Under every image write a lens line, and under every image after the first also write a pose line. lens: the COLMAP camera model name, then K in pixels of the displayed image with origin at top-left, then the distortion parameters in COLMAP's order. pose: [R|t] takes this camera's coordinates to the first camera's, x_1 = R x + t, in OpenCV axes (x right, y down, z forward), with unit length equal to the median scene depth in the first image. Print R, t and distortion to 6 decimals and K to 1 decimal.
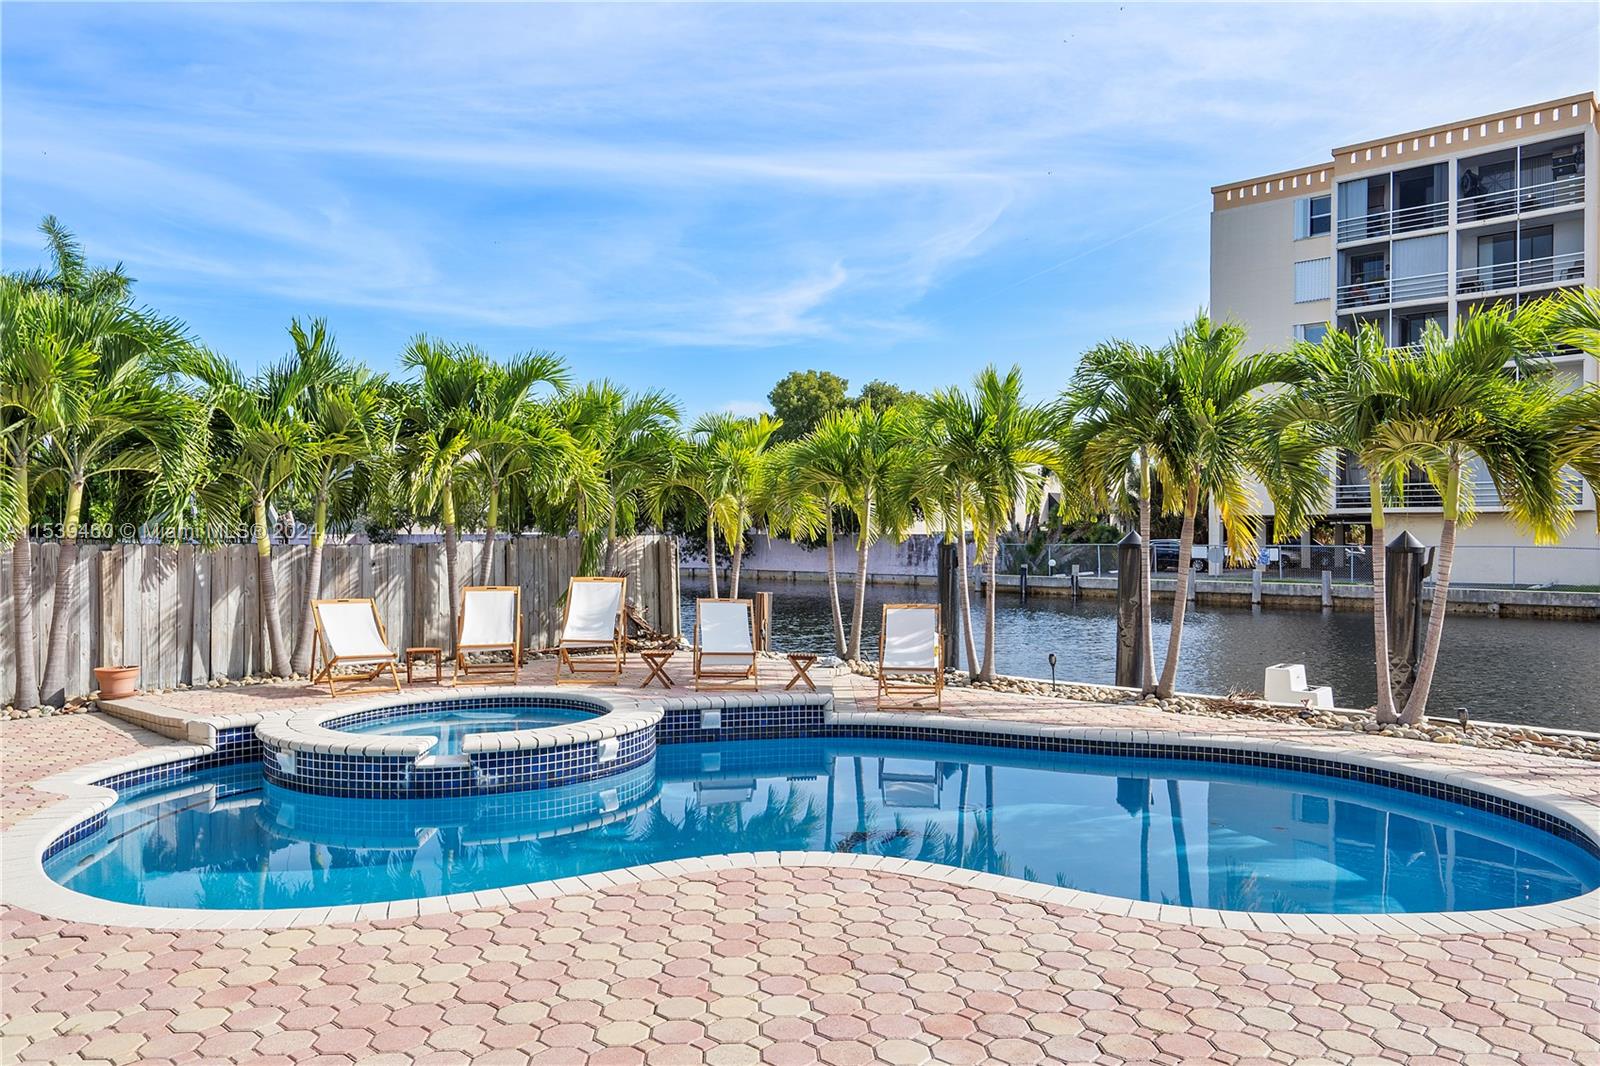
lens RADIAL K [[1073.6, 0, 817.6], [0, 1073.6, 546.4], [0, 0, 1]] dist [0.005252, 0.001370]
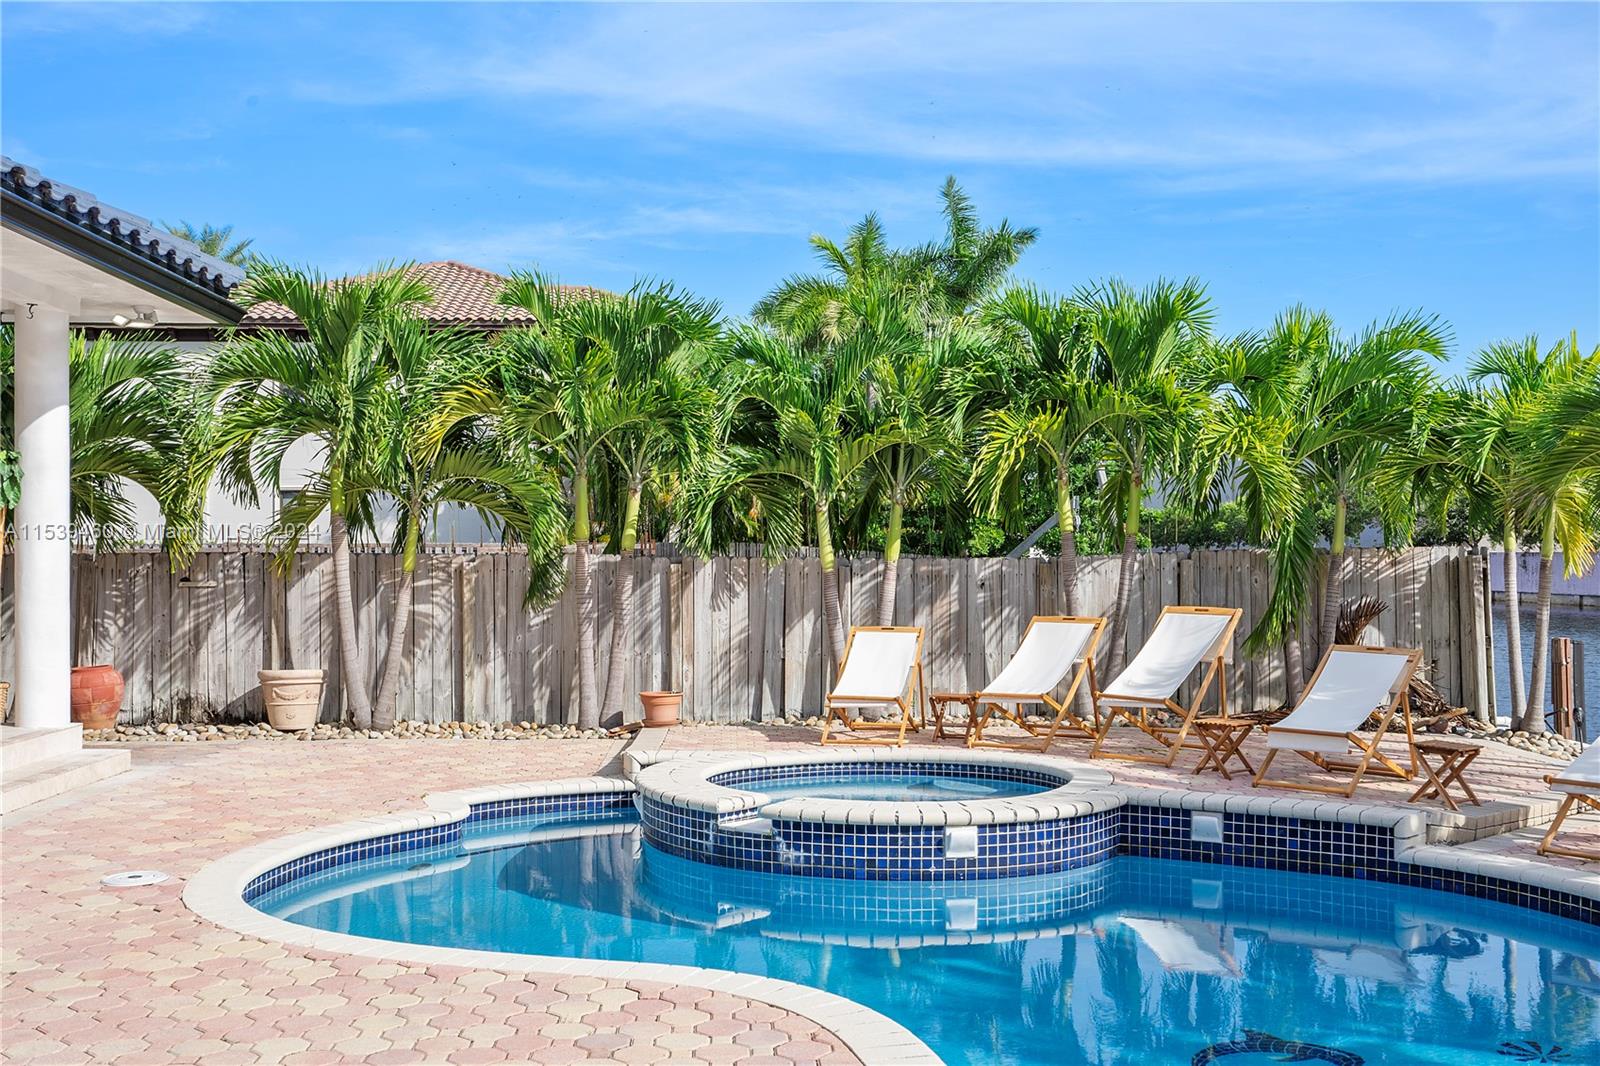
lens RADIAL K [[1594.2, 0, 802.5], [0, 1594.2, 567.9], [0, 0, 1]] dist [0.004516, 0.000000]
pose [[0.695271, 0.004363, -0.718735, 0.419433], [-0.006009, 0.999982, 0.000258, 0.007028], [0.718723, 0.004140, 0.695284, 0.163009]]
